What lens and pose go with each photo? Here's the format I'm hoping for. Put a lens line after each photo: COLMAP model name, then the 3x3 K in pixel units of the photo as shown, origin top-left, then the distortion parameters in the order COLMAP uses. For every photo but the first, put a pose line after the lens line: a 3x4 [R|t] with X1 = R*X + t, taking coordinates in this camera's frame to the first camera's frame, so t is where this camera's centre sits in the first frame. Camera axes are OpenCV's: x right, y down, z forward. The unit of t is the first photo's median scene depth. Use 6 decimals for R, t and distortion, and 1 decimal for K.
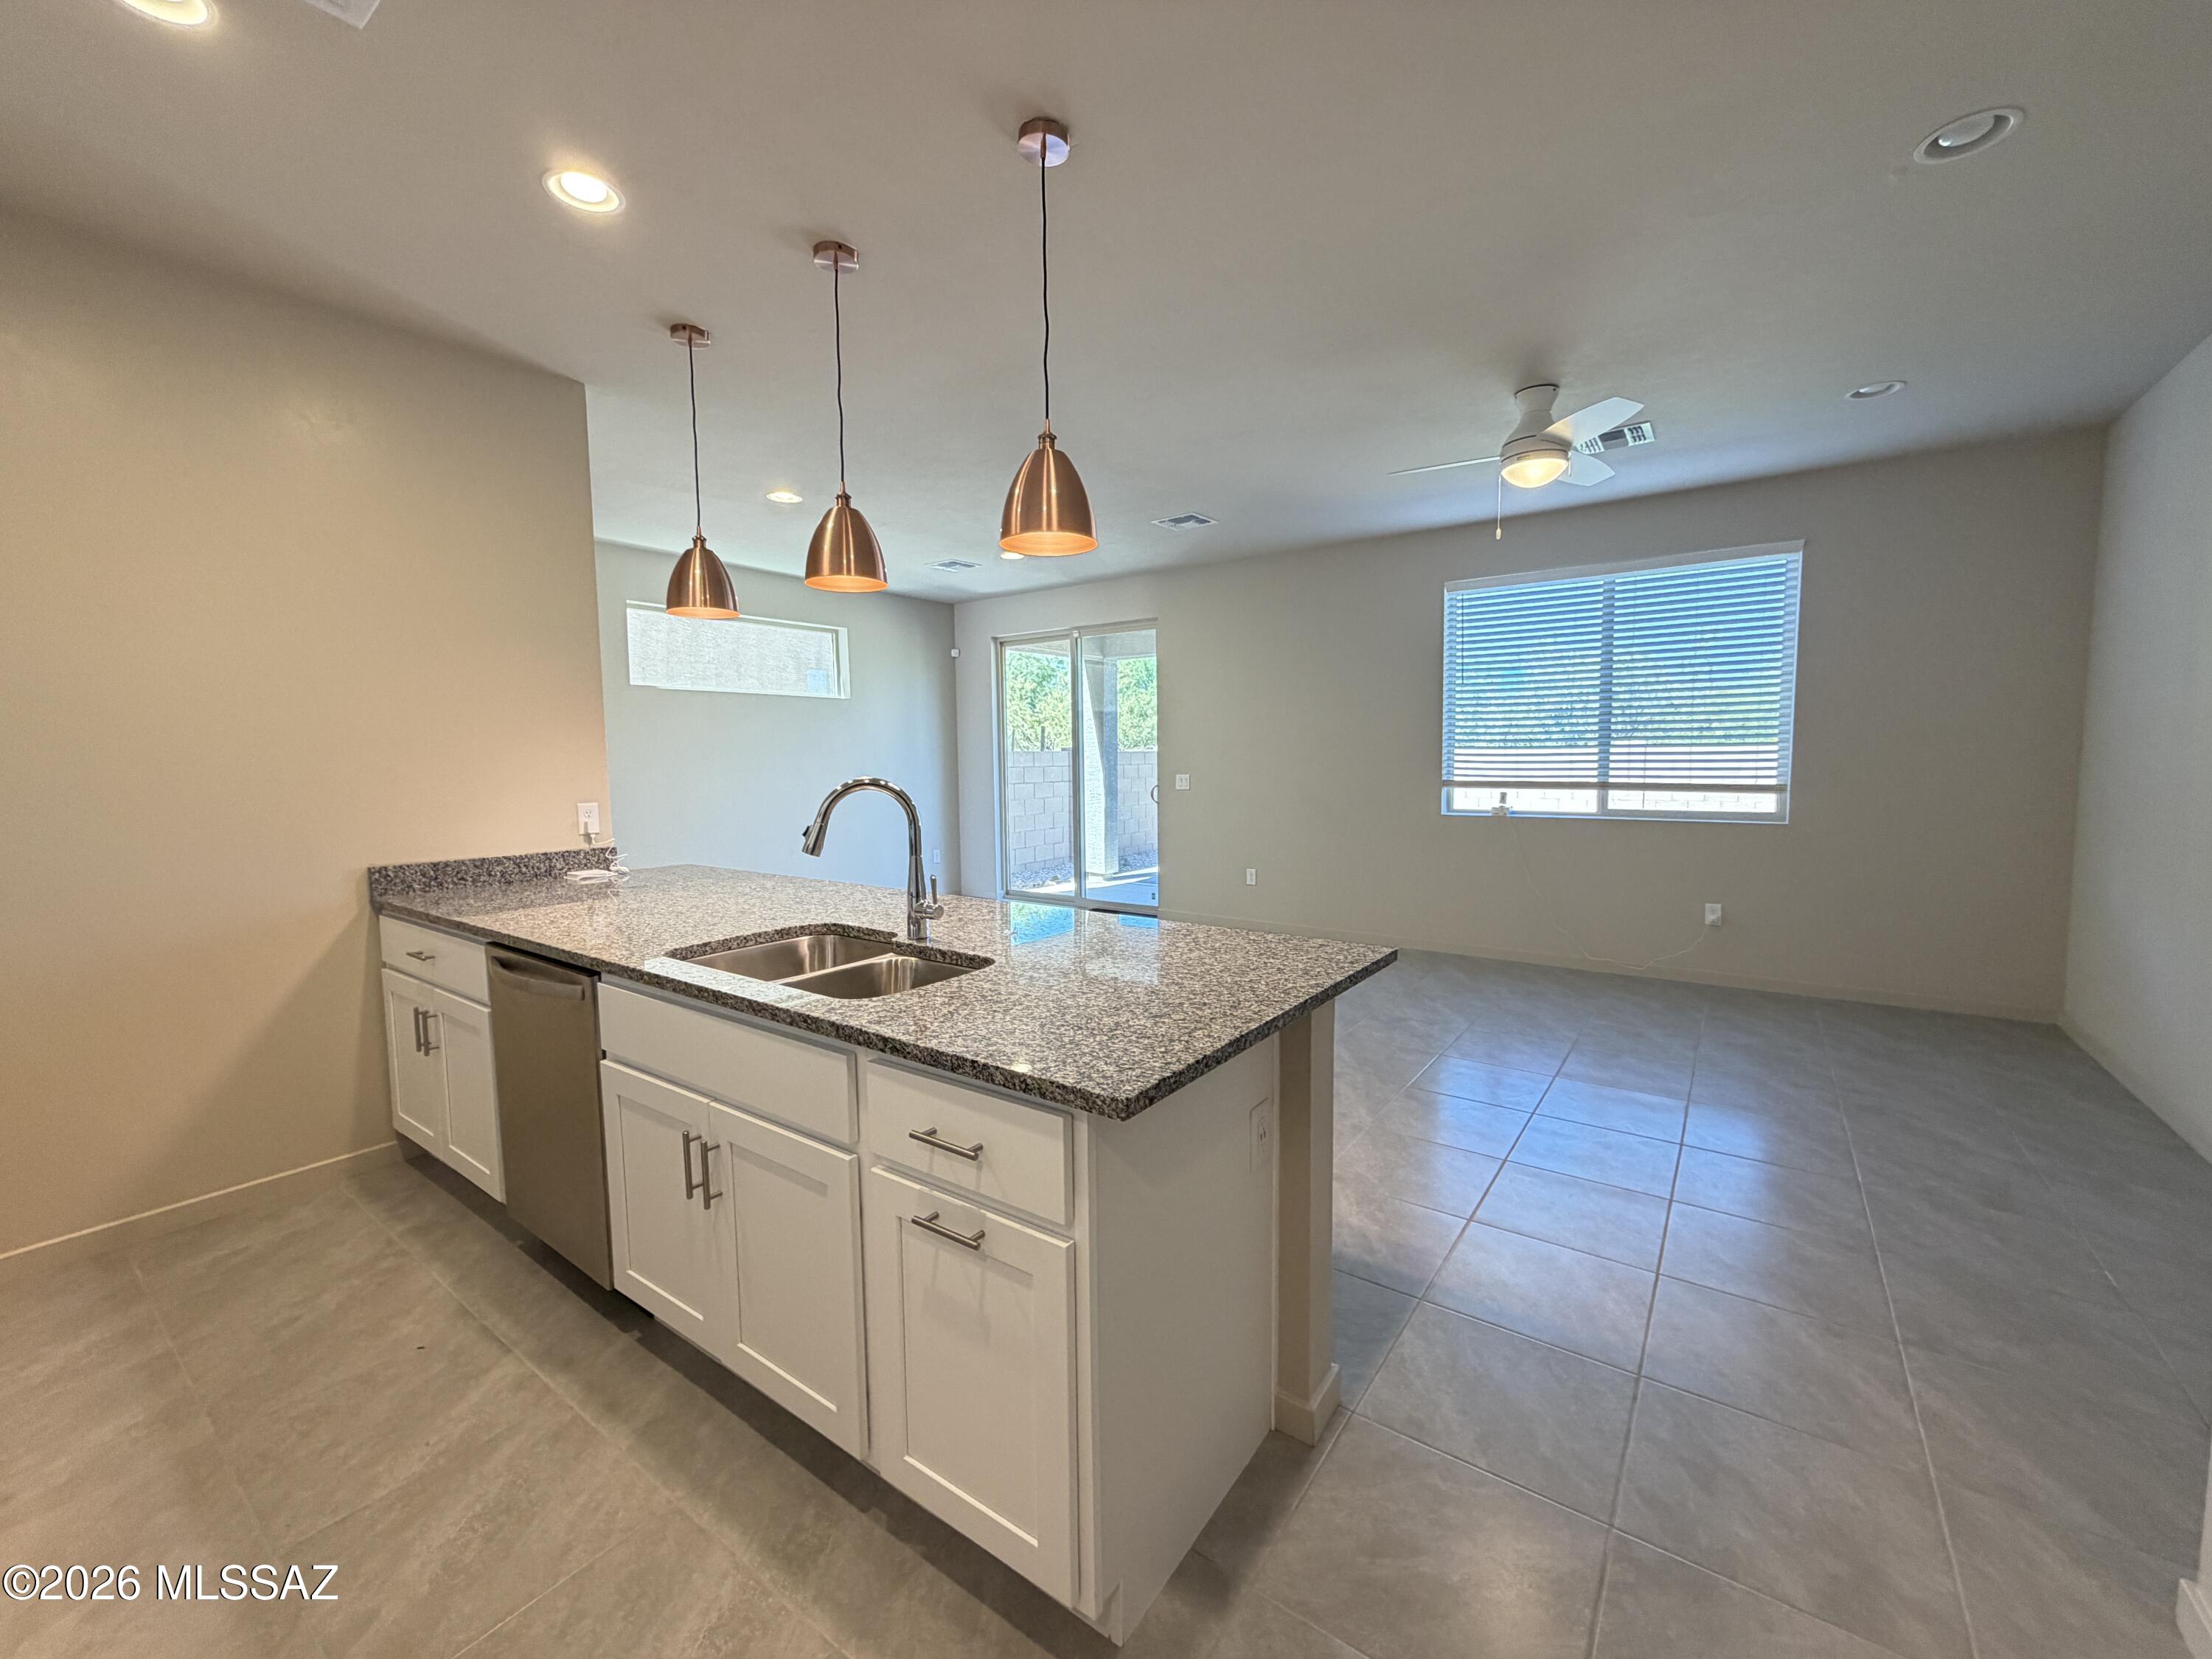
lens RADIAL K [[884.5, 0, 1108.7], [0, 884.5, 828.3], [0, 0, 1]] dist [0.000973, -0.000277]
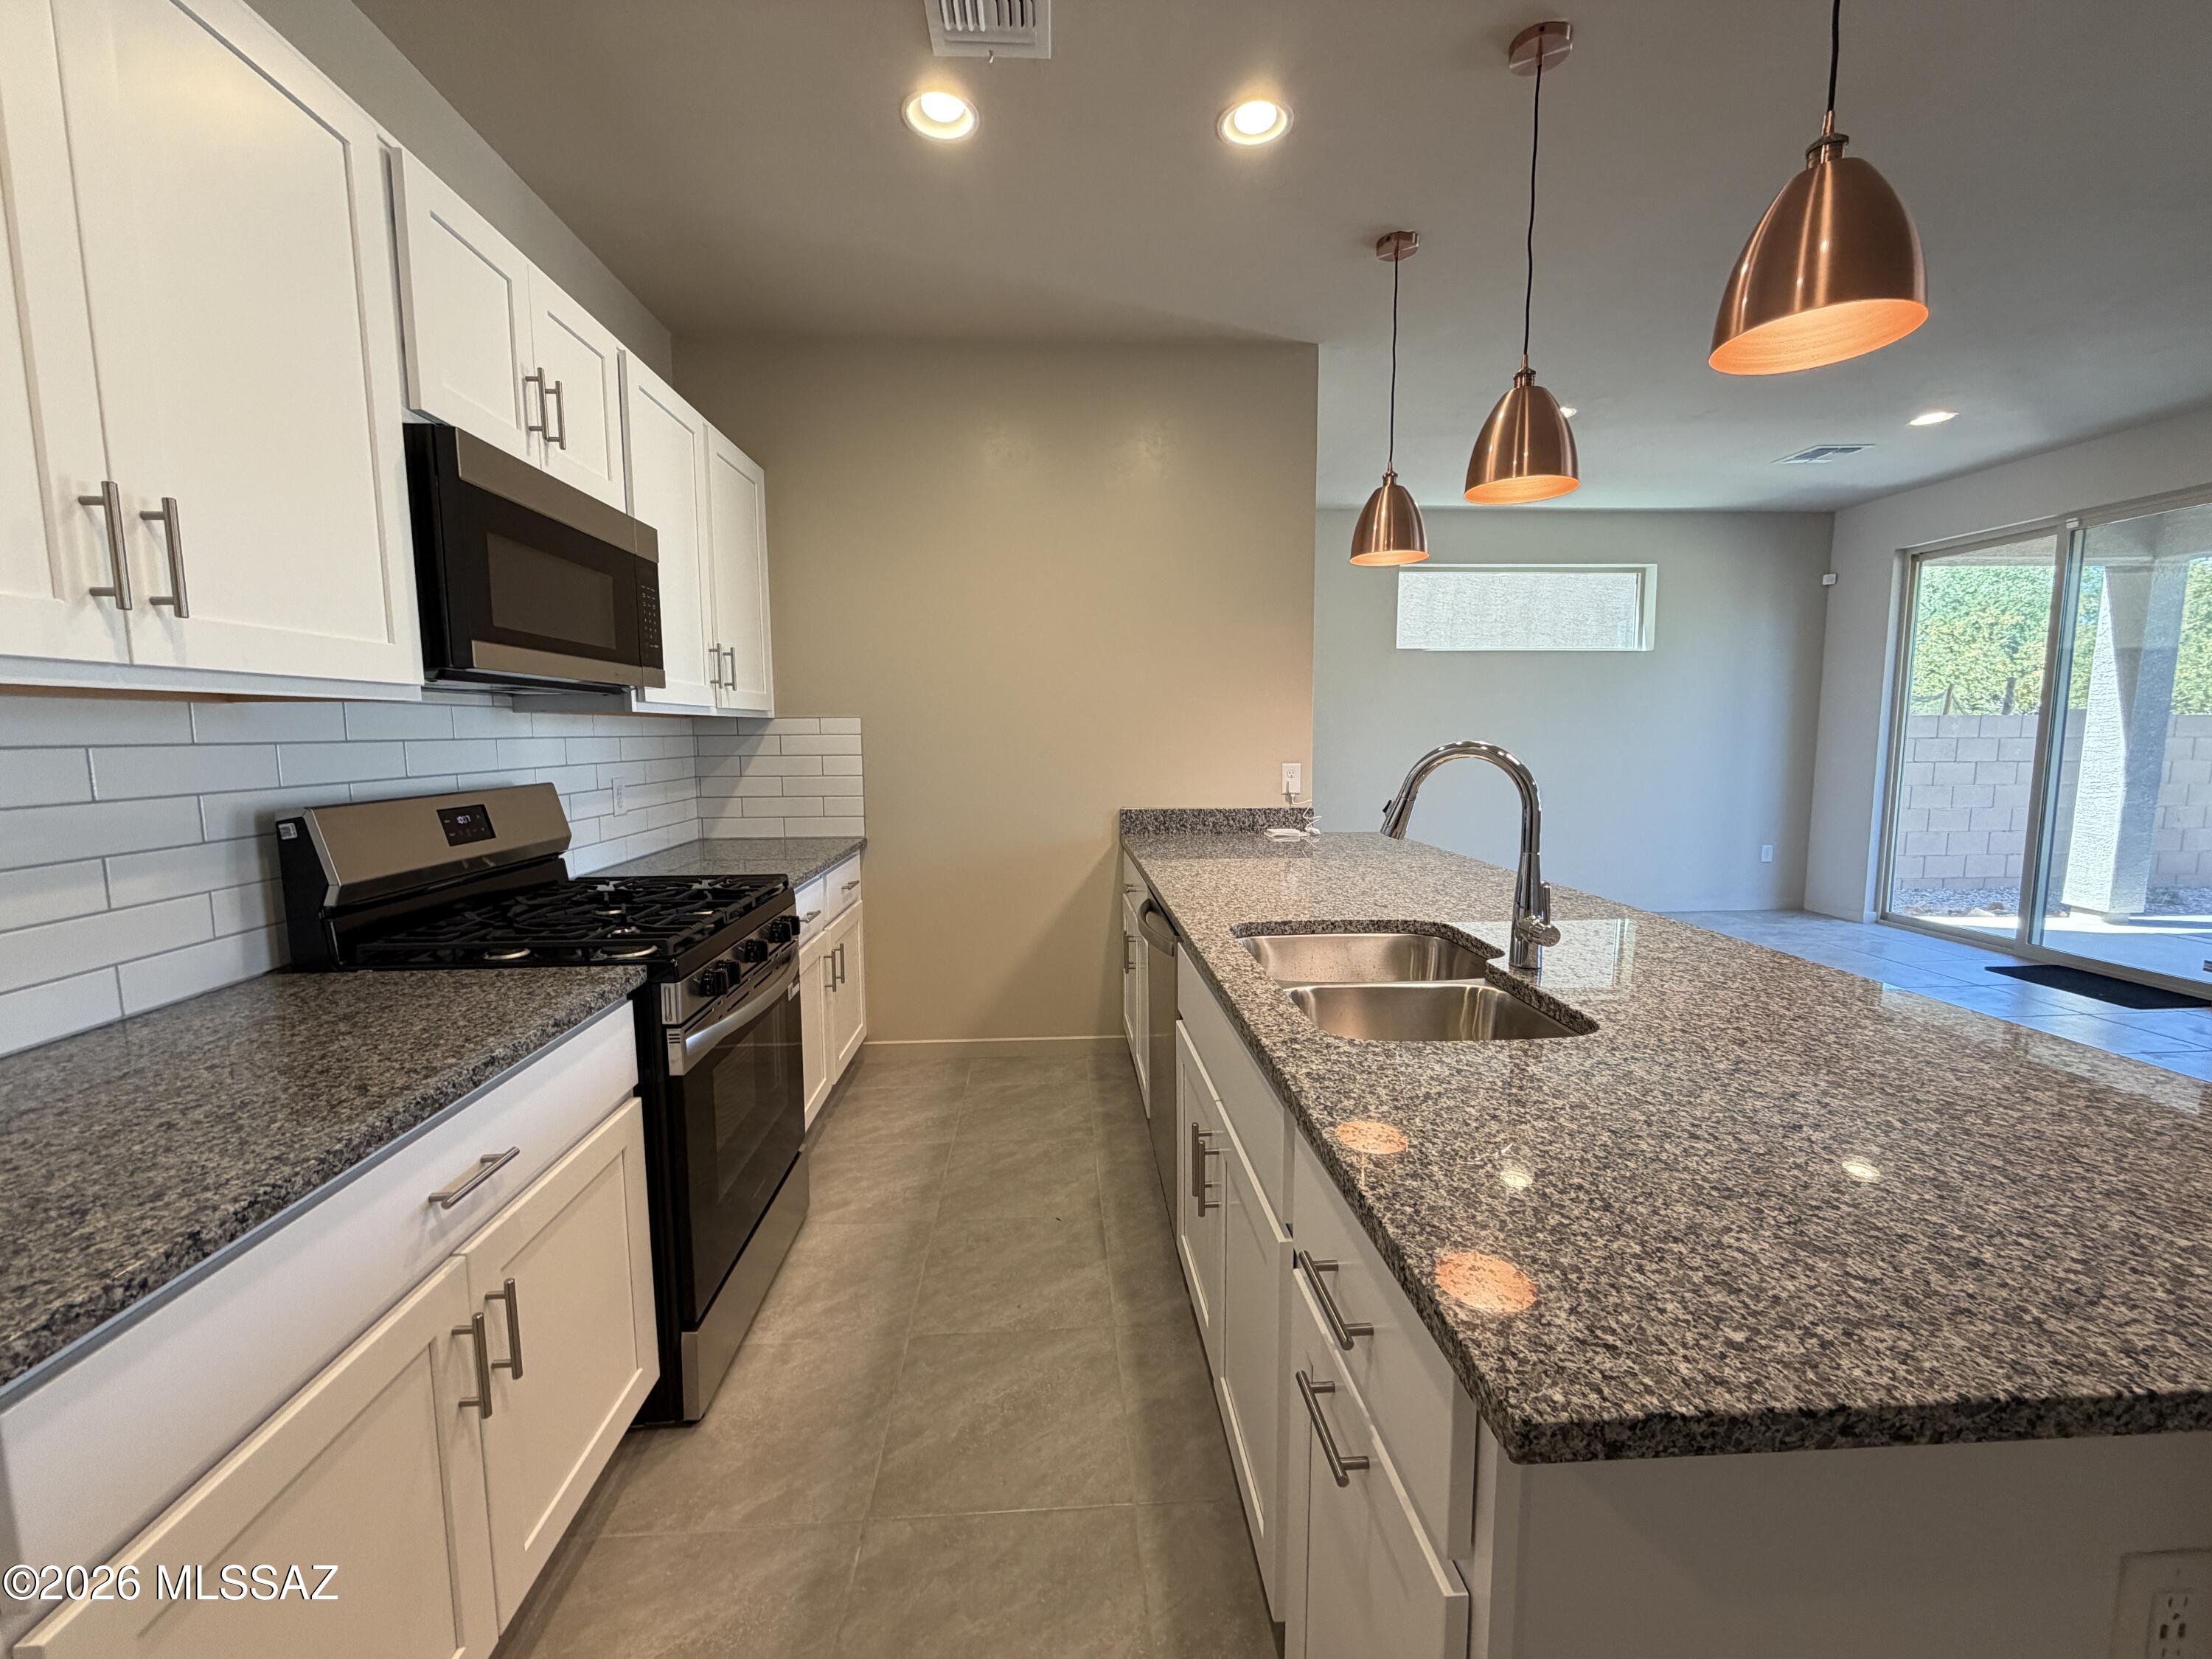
lens RADIAL K [[884.5, 0, 1100.2], [0, 884.5, 827.6], [0, 0, 1]] dist [0.000973, -0.000277]
pose [[0.630146, 0.092356, -0.770964, 0.105027], [-0.064627, 0.995694, 0.066455, -0.012847], [0.773782, 0.007948, 0.633402, 0.259742]]
